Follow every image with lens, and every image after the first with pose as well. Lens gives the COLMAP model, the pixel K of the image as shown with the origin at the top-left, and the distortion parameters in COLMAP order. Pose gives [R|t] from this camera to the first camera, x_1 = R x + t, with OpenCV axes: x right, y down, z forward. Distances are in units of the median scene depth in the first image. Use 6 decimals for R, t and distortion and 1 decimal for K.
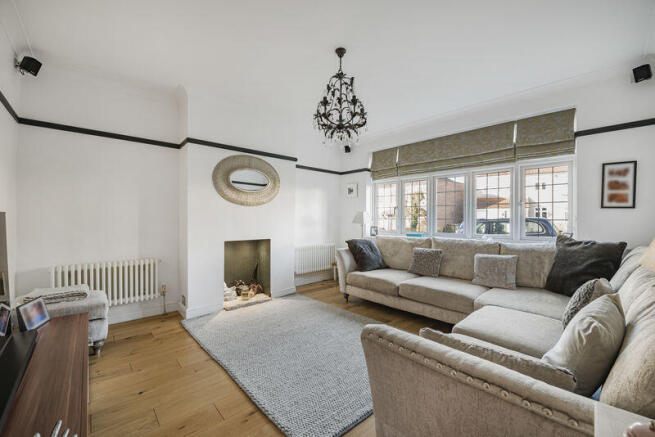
lens RADIAL K [[262.1, 0, 327.5], [0, 262.1, 216.6], [0, 0, 1]] dist [-0.015742, -0.000581]
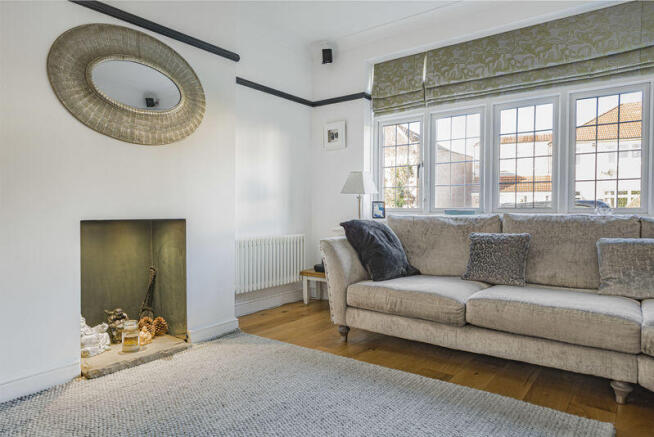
lens RADIAL K [[414.4, 0, 327.0], [0, 414.4, 218.5], [0, 0, 1]] dist [-0.000928, 0.000303]
pose [[0.983657, -0.005287, 0.179976, -0.103026], [0.000964, 0.999709, 0.024100, 0.067255], [-0.180051, -0.023533, 0.983376, 0.223654]]
